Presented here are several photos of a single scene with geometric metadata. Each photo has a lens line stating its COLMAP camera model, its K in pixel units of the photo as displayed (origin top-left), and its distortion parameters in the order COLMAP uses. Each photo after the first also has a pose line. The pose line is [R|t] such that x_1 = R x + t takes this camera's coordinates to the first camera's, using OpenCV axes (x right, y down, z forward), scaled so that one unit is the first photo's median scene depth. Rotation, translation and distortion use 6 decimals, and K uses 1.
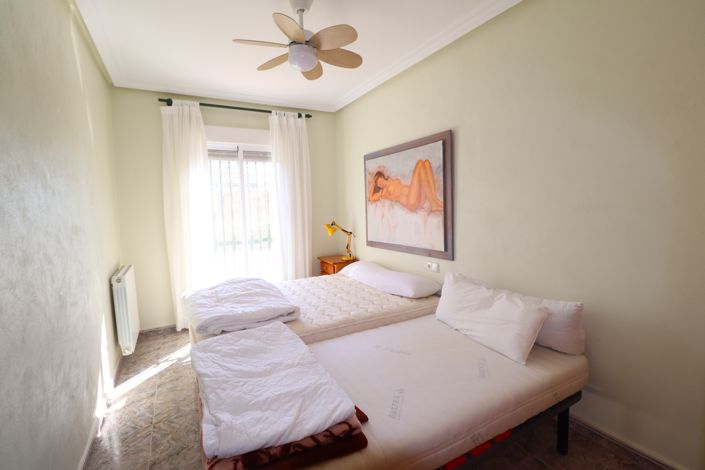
lens RADIAL K [[327.2, 0, 356.3], [0, 327.2, 232.9], [0, 0, 1]] dist [0.000270, -0.008753]
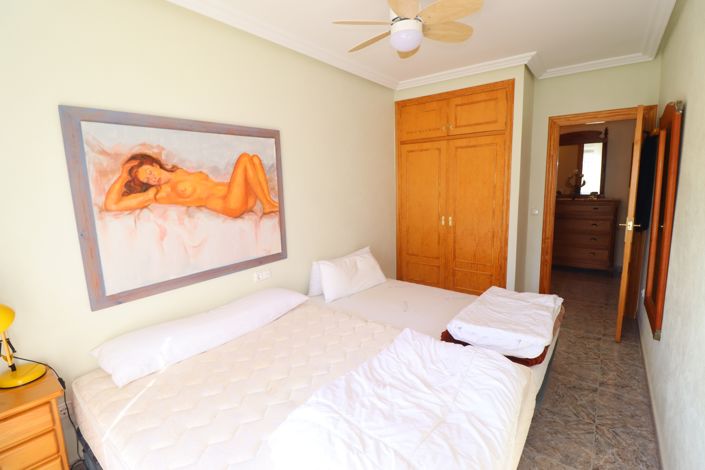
lens RADIAL K [[327.2, 0, 356.3], [0, 327.2, 232.9], [0, 0, 1]] dist [0.000270, -0.008753]
pose [[-0.396919, -0.101281, 0.912249, -0.628094], [0.122734, 0.979111, 0.162106, -0.116172], [-0.909611, 0.176307, -0.376197, 1.005784]]
